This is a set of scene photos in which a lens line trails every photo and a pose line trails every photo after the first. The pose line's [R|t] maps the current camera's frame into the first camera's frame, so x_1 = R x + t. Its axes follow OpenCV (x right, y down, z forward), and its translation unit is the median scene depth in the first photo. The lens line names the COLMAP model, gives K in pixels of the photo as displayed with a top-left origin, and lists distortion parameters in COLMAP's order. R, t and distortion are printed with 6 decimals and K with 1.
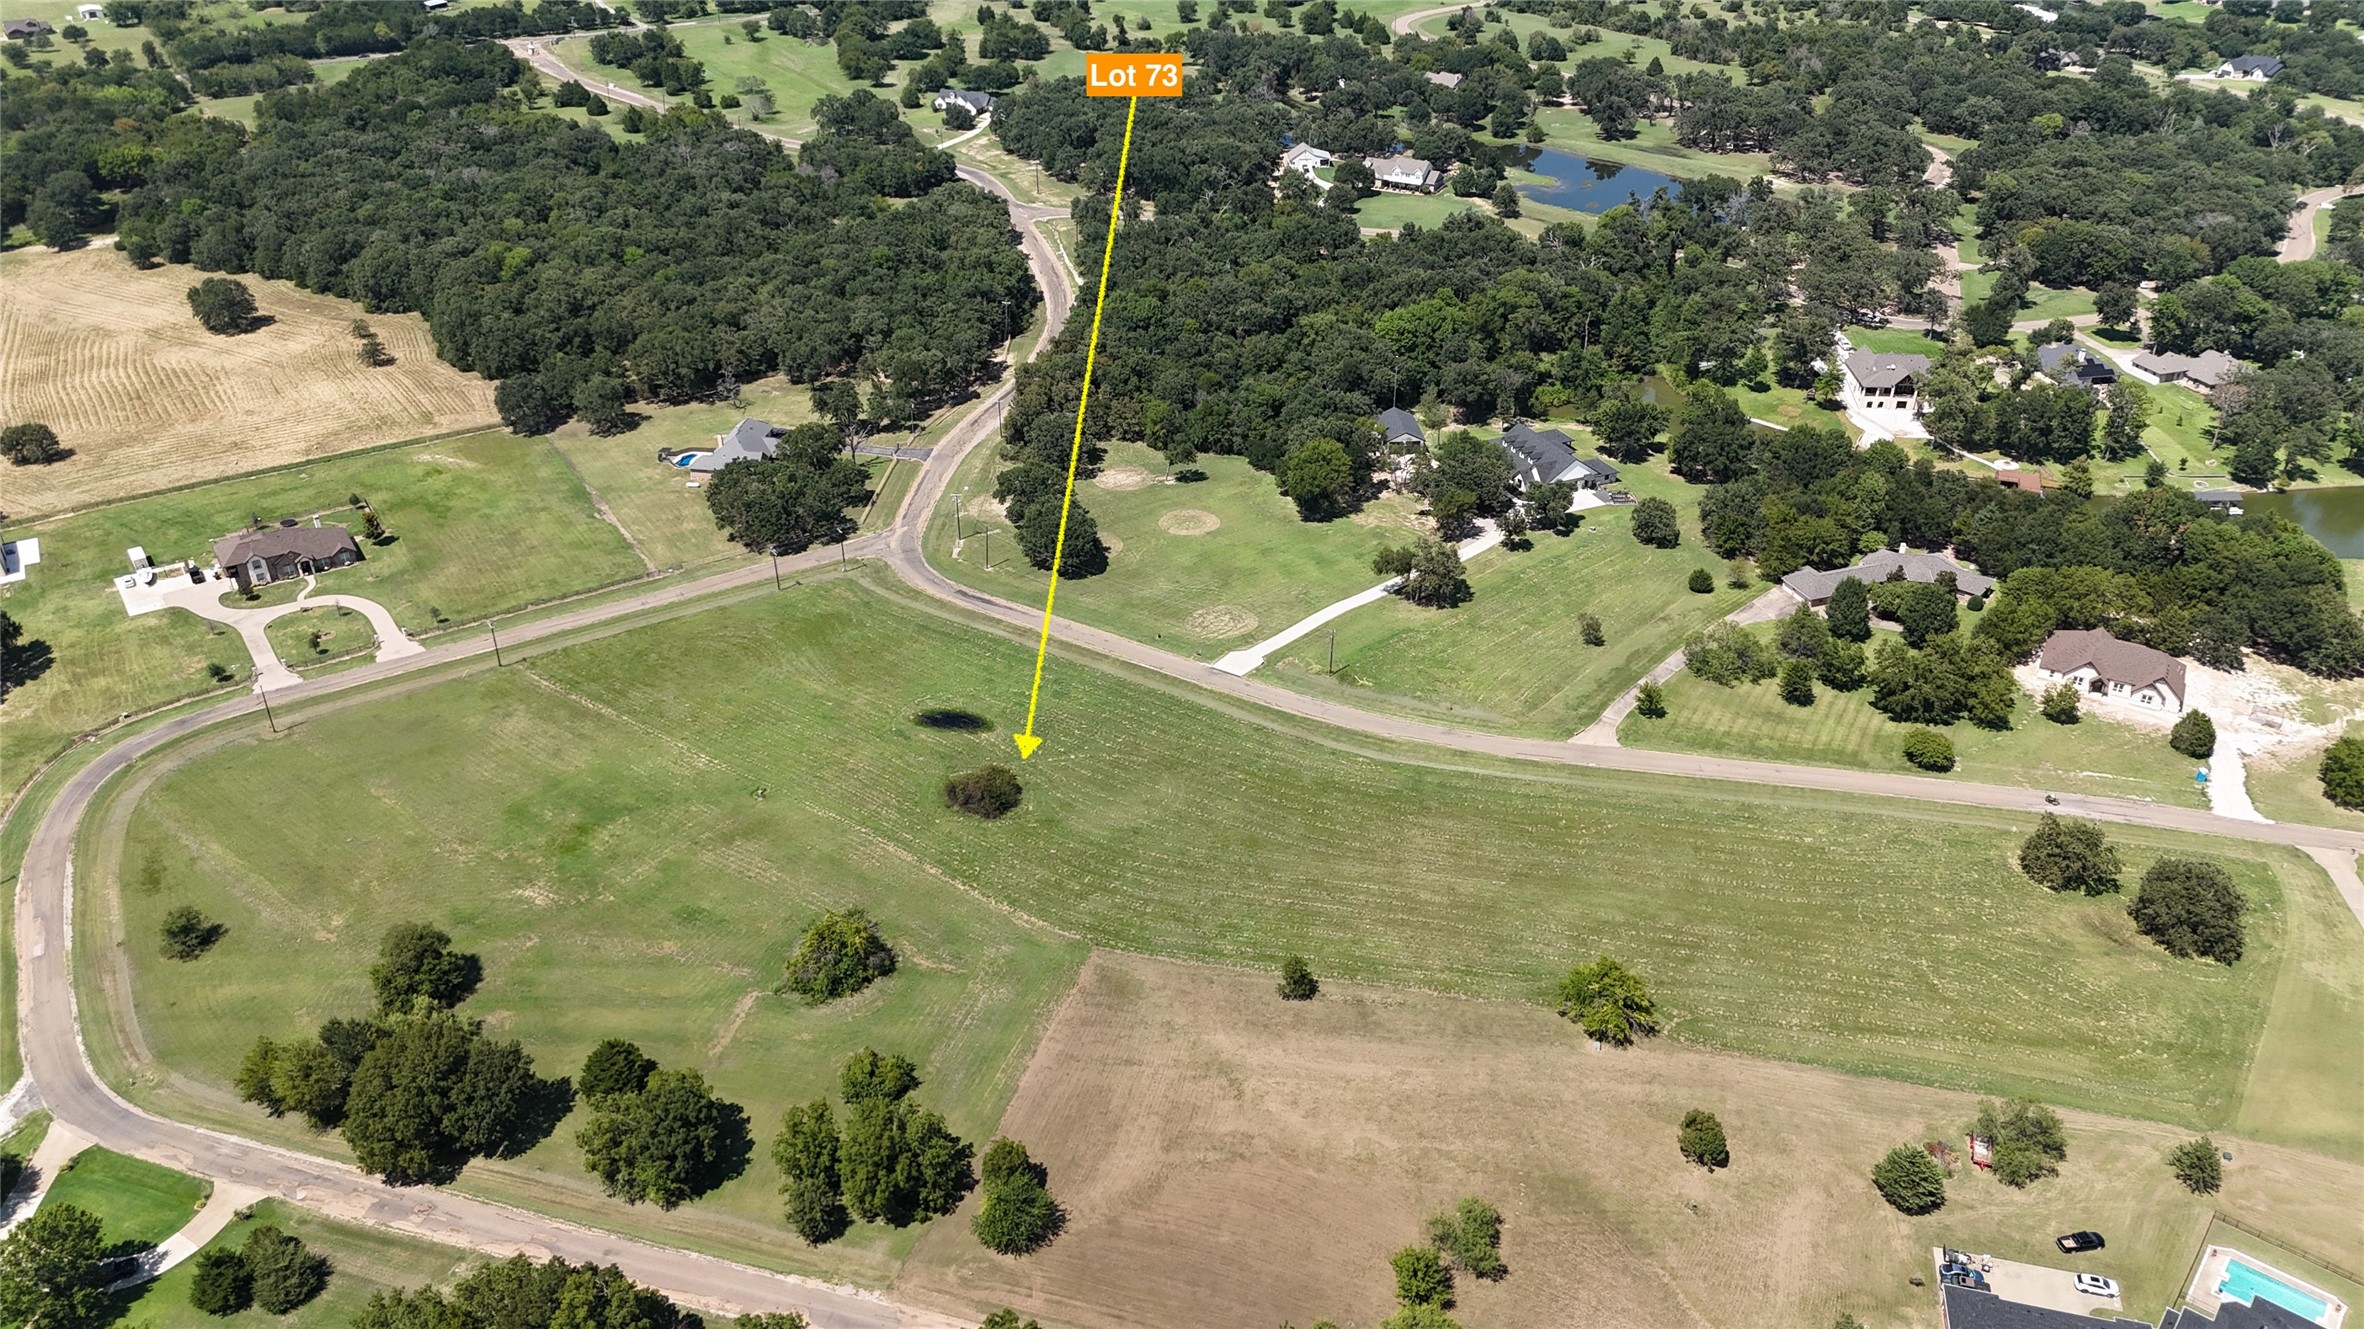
lens RADIAL K [[1740.1, 0, 1180.0], [0, 1740.1, 667.6], [0, 0, 1]] dist [0.063294, -0.053598]
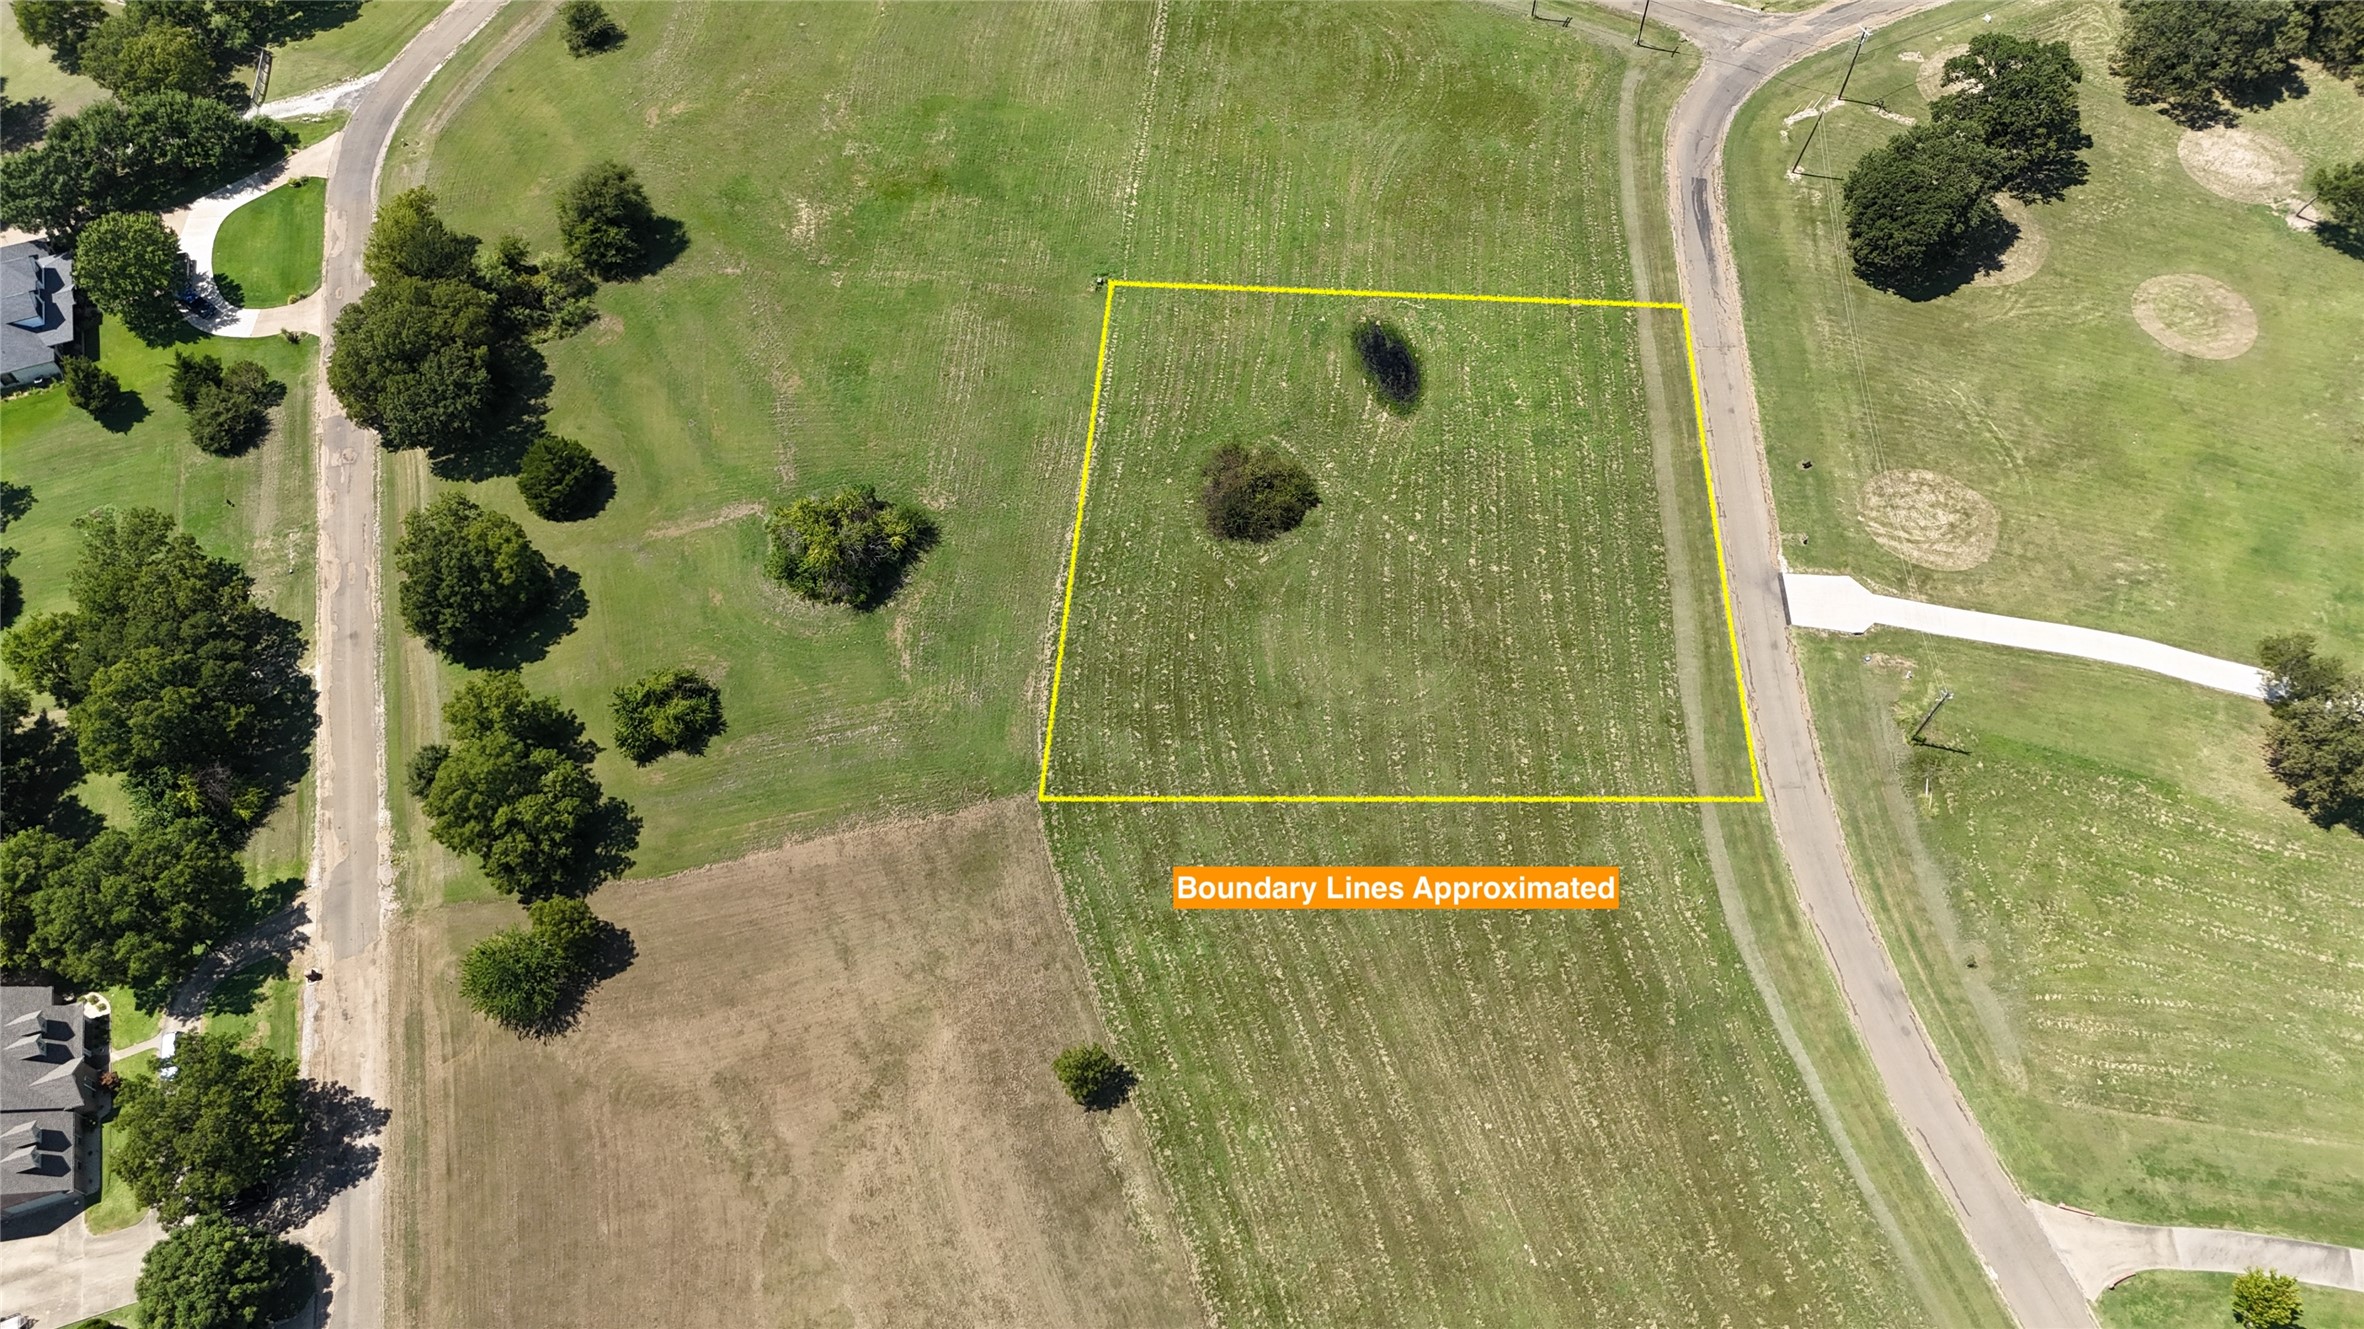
lens RADIAL K [[1740.1, 0, 1180.0], [0, 1740.1, 667.6], [0, 0, 1]] dist [0.063294, -0.053598]
pose [[0.509239, 0.731769, -0.452979, 0.214454], [-0.420221, 0.670749, 0.611155, -0.266109], [0.751059, -0.120873, 0.649077, 0.503753]]
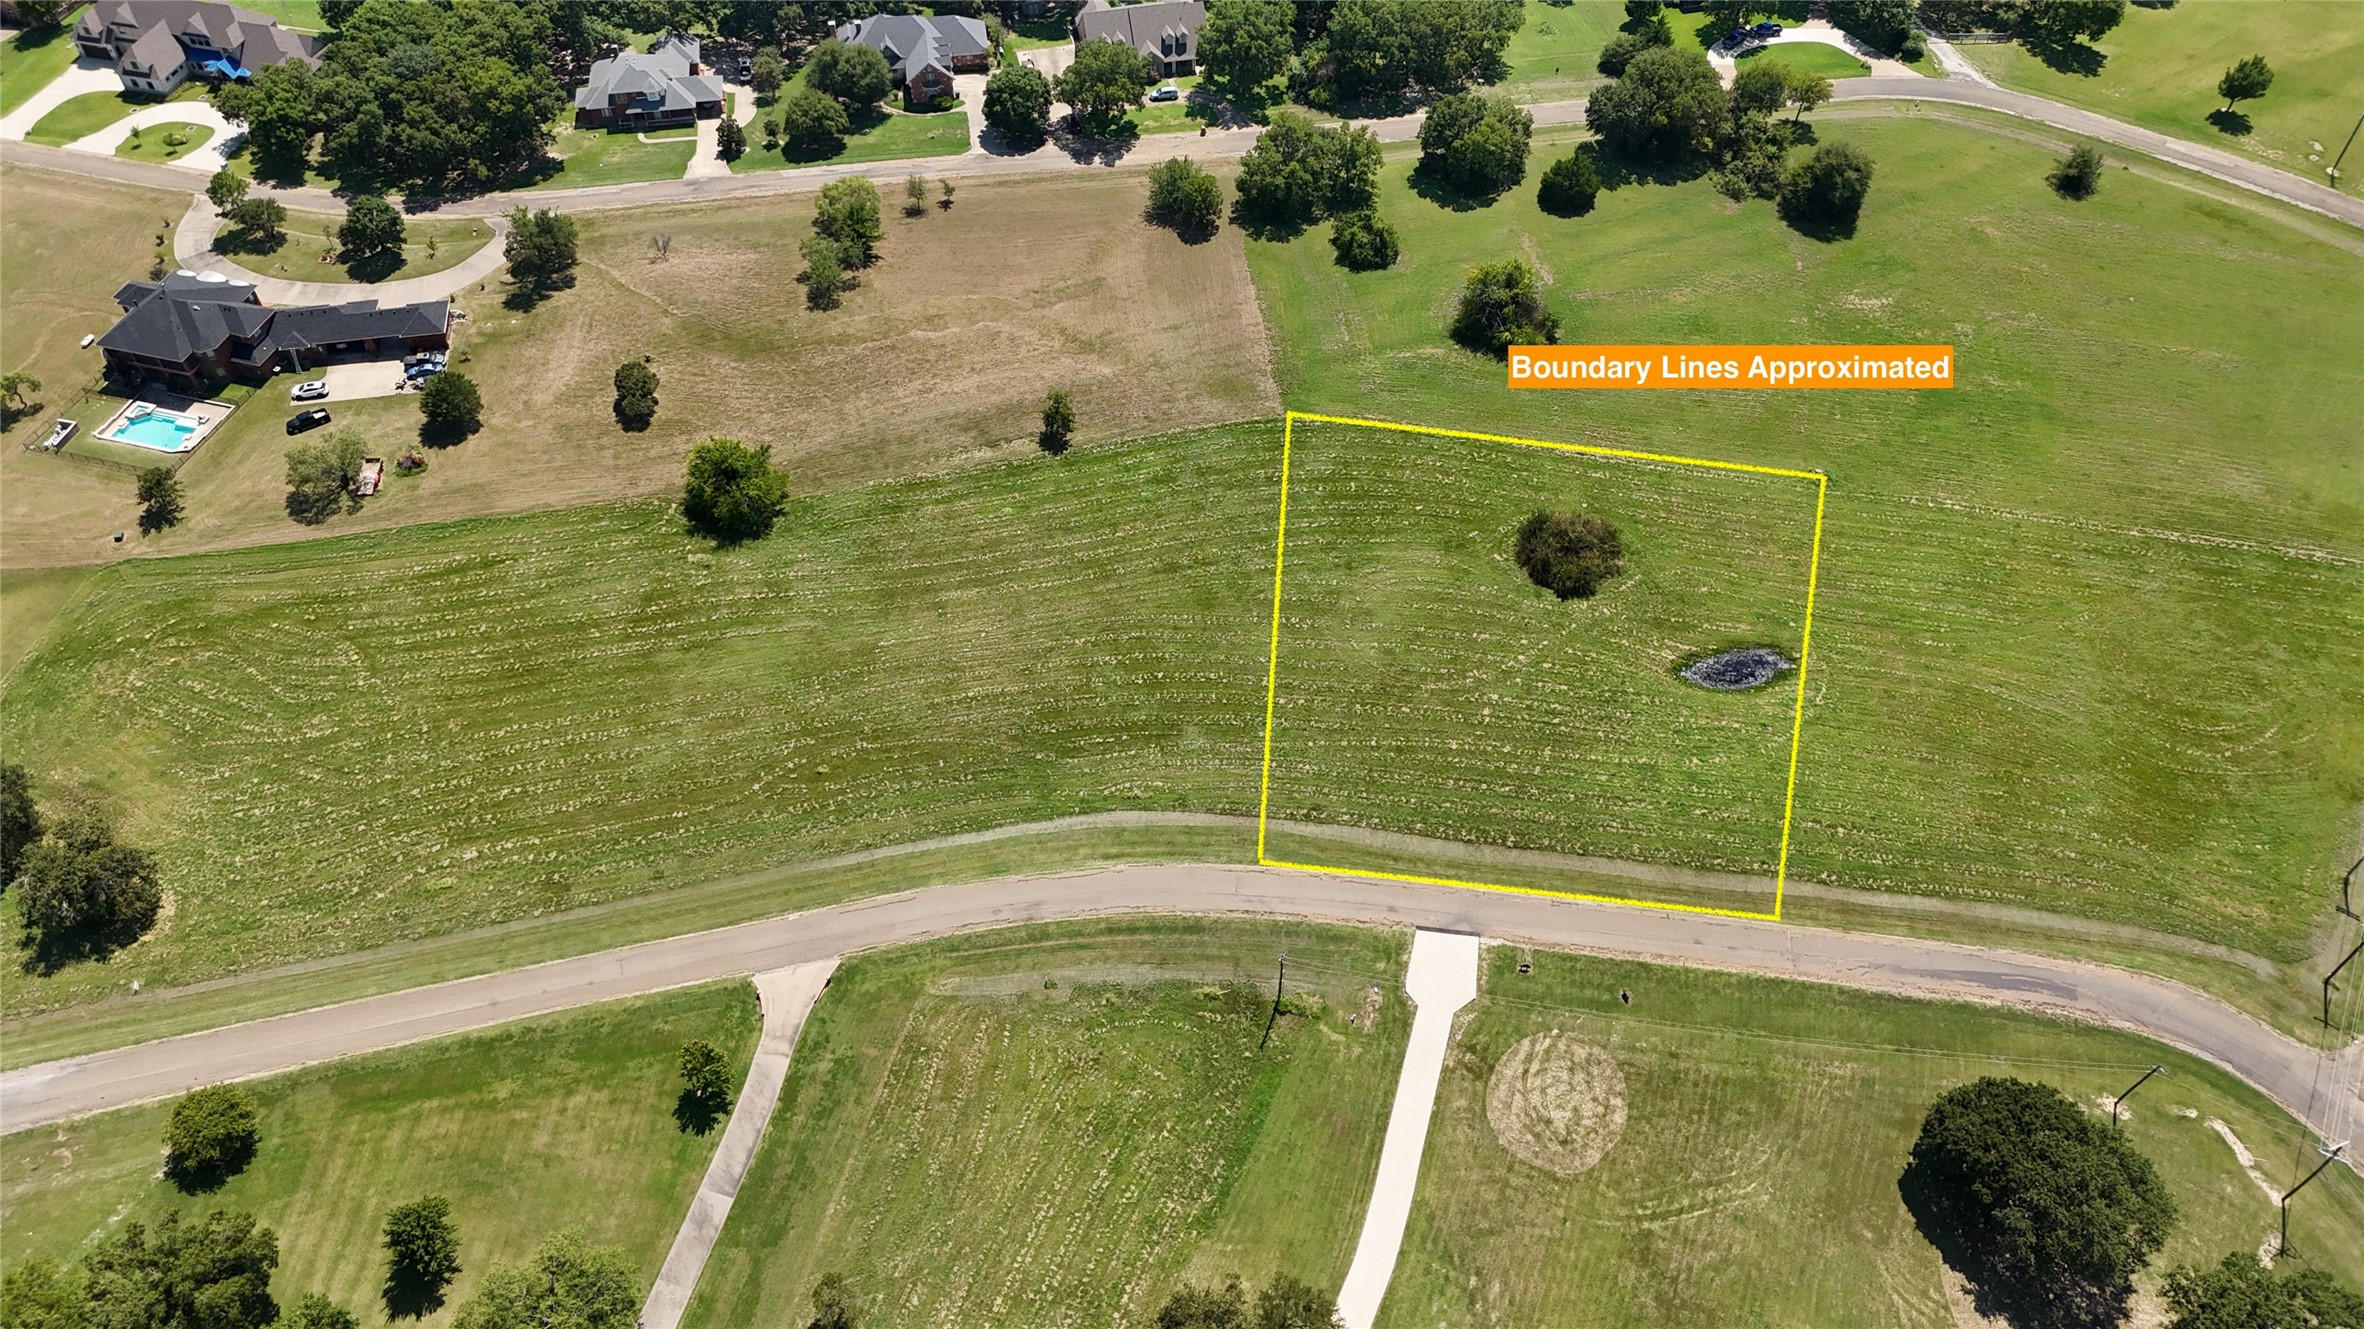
lens RADIAL K [[1740.1, 0, 1180.0], [0, 1740.1, 667.6], [0, 0, 1]] dist [0.063294, -0.053598]
pose [[-0.909416, 0.322052, -0.263143, 0.239868], [-0.204266, 0.205263, 0.957153, -0.571006], [0.362267, 0.924202, -0.120885, 1.016322]]
